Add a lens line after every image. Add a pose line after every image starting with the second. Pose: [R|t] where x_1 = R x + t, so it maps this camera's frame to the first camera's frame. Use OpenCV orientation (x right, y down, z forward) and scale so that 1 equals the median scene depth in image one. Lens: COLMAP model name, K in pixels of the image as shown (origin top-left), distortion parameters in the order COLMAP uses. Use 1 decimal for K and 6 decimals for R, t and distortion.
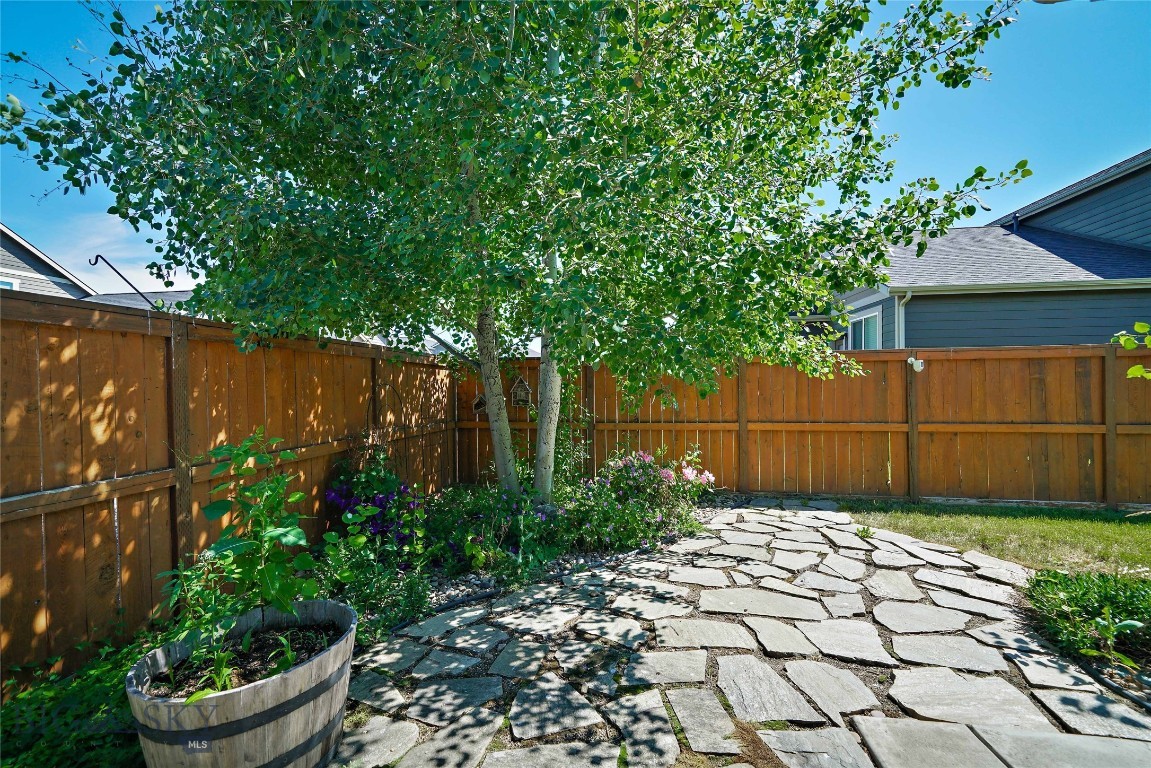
lens RADIAL K [[470.7, 0, 567.2], [0, 470.7, 386.1], [0, 0, 1]] dist [0.000698, -0.000030]
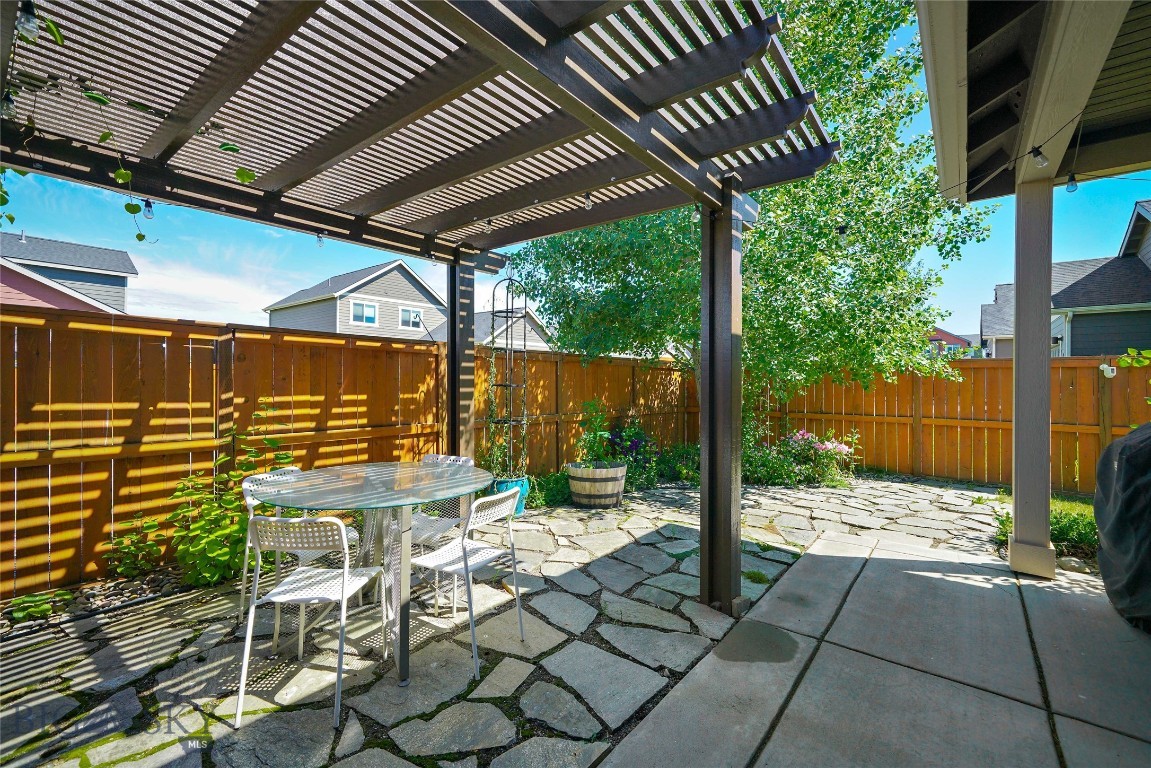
lens RADIAL K [[482.2, 0, 574.4], [0, 482.2, 380.5], [0, 0, 1]] dist [0.011724, -0.000185]
pose [[0.872746, 0.016066, -0.487910, 0.256665], [-0.016836, 0.999854, 0.002807, -0.007659], [0.487884, 0.005765, 0.872889, -0.631743]]
